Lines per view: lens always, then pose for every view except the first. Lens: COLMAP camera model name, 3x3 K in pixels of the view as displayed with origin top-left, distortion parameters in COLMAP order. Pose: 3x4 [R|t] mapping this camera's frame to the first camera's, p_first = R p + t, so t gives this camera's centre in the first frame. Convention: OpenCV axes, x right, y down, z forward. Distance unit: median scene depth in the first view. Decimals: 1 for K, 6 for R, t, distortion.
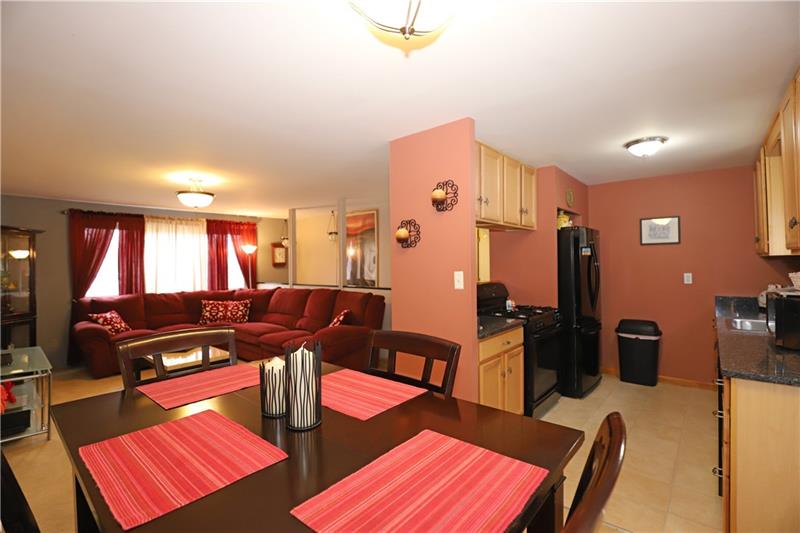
lens RADIAL K [[368.2, 0, 395.8], [0, 368.2, 261.6], [0, 0, 1]] dist [-0.028057, 0.004909]
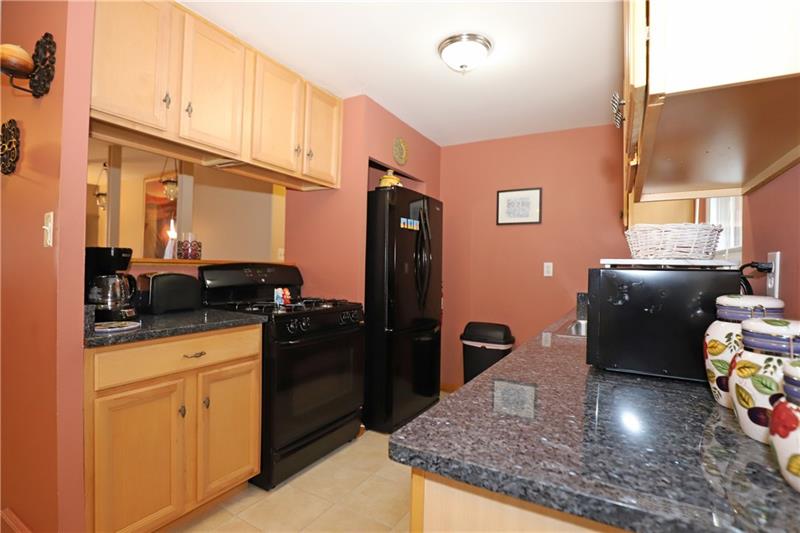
lens RADIAL K [[368.2, 0, 403.2], [0, 368.2, 270.7], [0, 0, 1]] dist [-0.028057, 0.004909]
pose [[0.985616, 0.036664, 0.164976, 0.375193], [-0.037799, 0.999278, 0.003741, 0.057342], [-0.164720, -0.009923, 0.986290, 0.285975]]
